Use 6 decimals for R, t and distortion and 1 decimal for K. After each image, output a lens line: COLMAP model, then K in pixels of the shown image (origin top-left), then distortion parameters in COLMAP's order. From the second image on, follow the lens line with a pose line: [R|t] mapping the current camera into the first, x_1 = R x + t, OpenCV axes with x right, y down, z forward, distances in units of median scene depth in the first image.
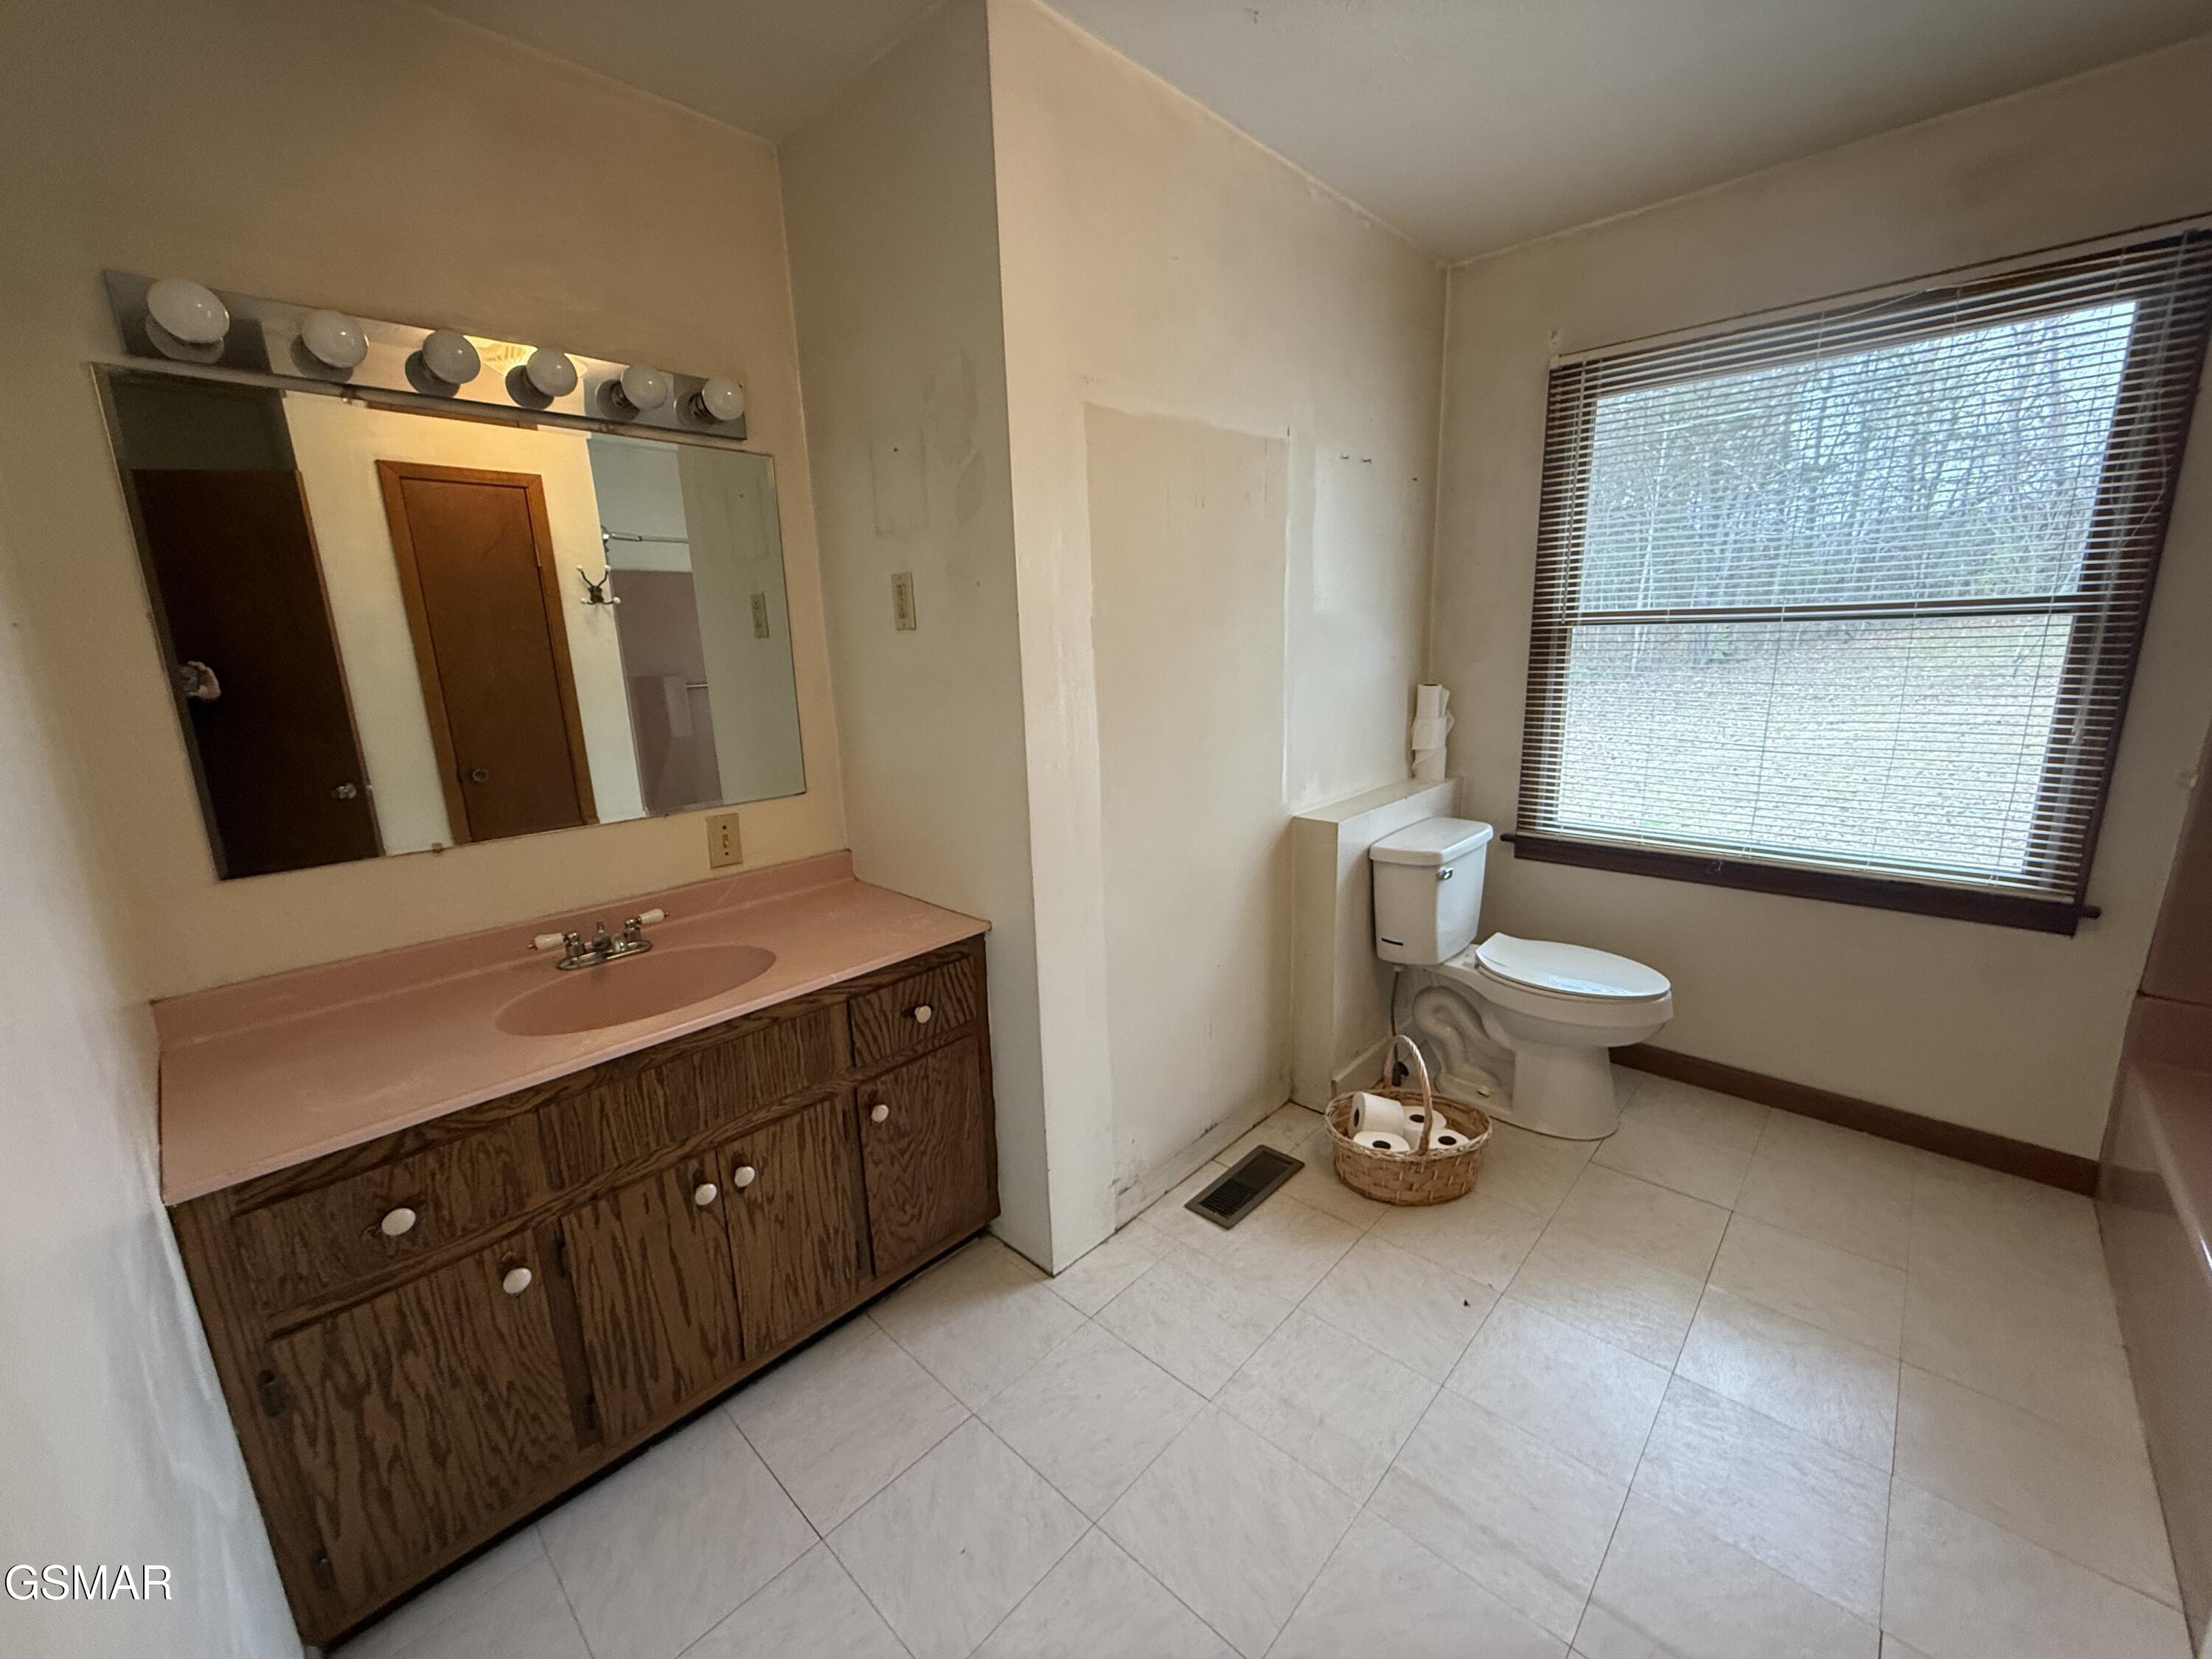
lens RADIAL K [[880.3, 0, 1097.6], [0, 880.3, 832.0], [0, 0, 1]] dist [-0.000438, 0.001005]
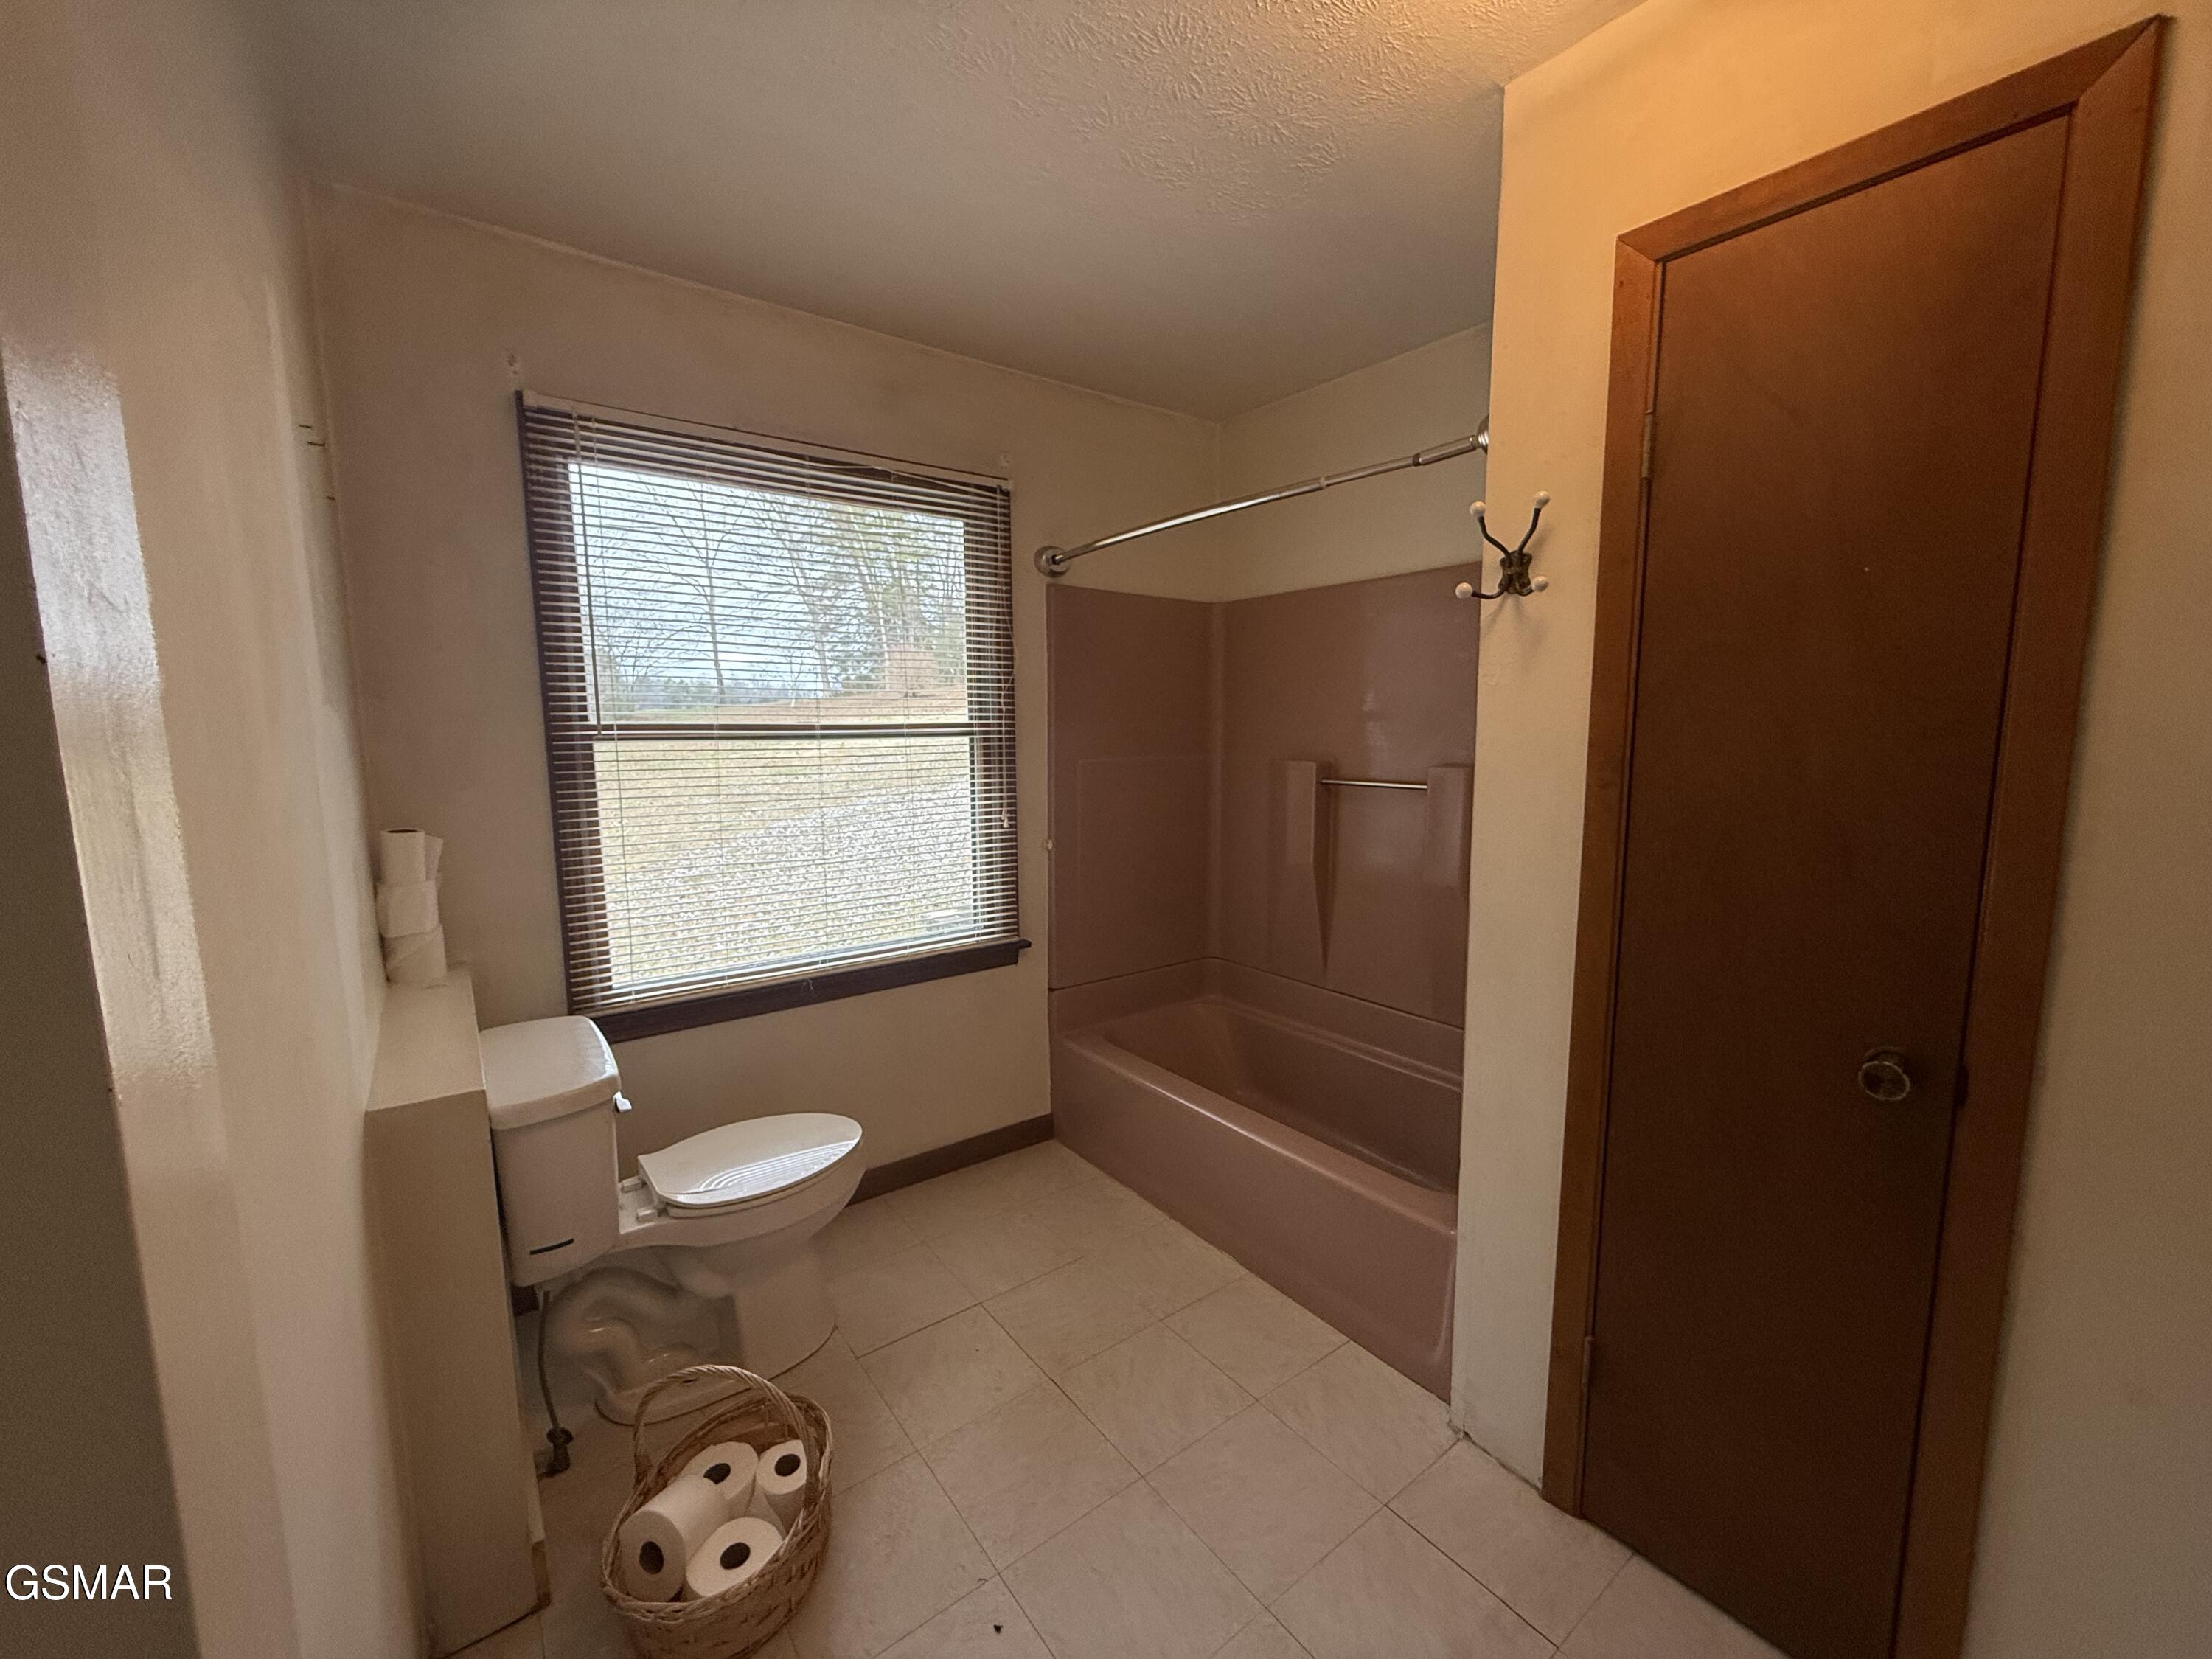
lens RADIAL K [[880.3, 0, 1102.2], [0, 880.3, 834.2], [0, 0, 1]] dist [-0.000438, 0.001005]
pose [[0.162498, -0.090113, 0.982585, -0.178915], [0.220545, 0.973944, 0.052847, -0.103508], [-0.961745, 0.208116, 0.178138, 0.482866]]
